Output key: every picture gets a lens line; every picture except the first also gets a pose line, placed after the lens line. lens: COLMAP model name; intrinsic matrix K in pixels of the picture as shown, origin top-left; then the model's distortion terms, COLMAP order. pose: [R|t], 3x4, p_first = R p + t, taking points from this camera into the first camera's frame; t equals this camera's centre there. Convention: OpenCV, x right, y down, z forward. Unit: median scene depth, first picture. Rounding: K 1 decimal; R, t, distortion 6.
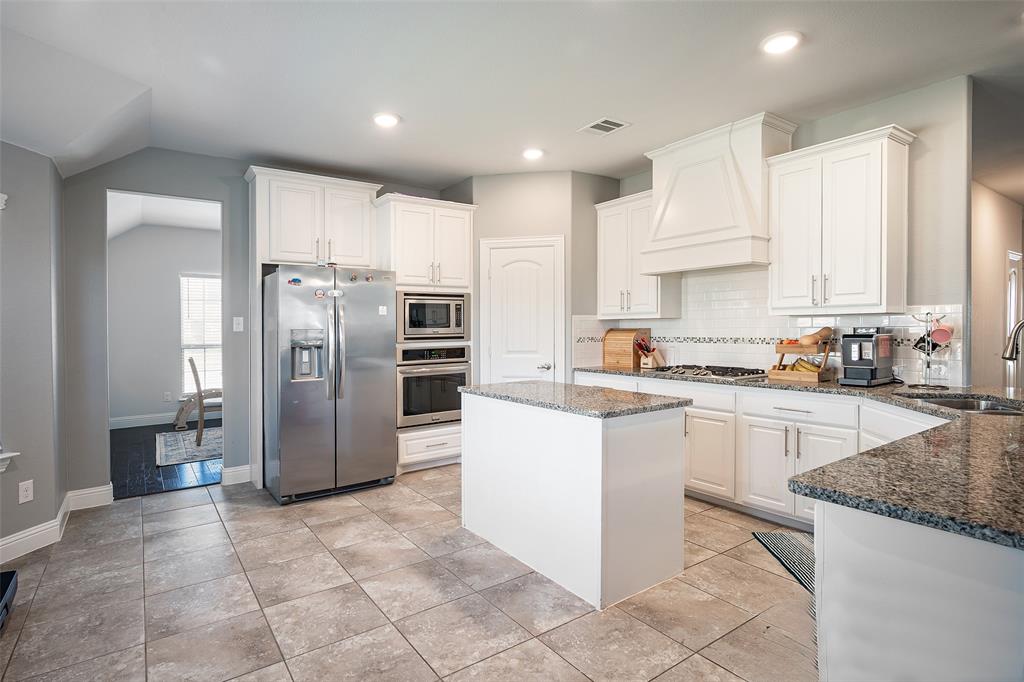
lens RADIAL K [[542.6, 0, 515.9], [0, 542.6, 333.3], [0, 0, 1]] dist [-0.009488, 0.002017]
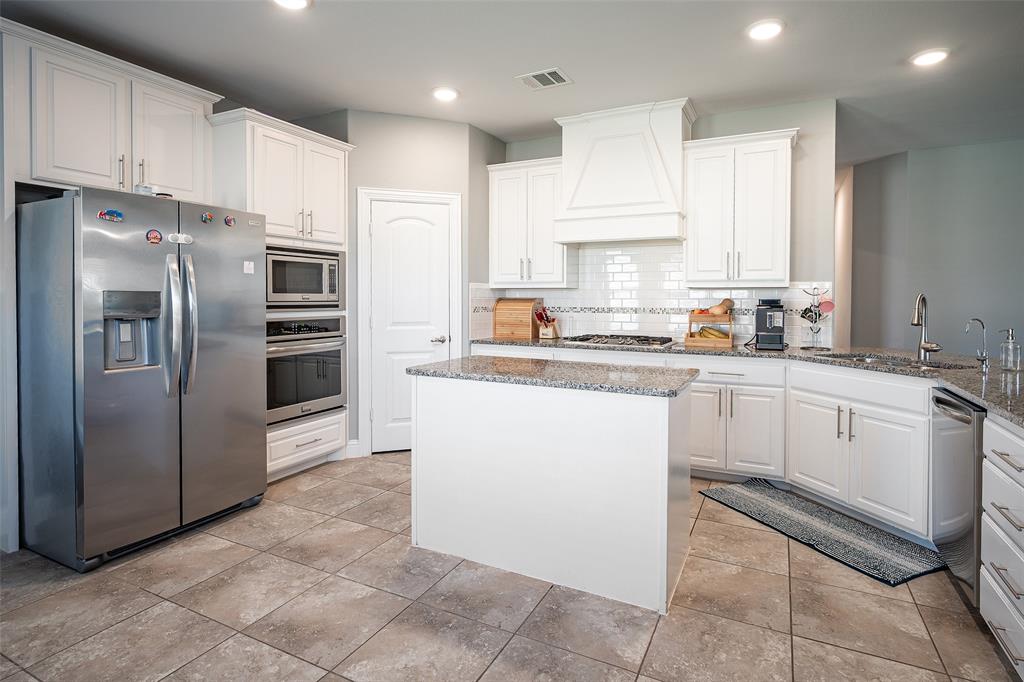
lens RADIAL K [[512.8, 0, 545.1], [0, 512.8, 309.6], [0, 0, 1]] dist [-0.003968, -0.000386]
pose [[0.869030, 0.004240, 0.494740, -0.254787], [-0.008462, 0.999944, 0.006295, 0.006884], [-0.494686, -0.009656, 0.869018, 0.223254]]
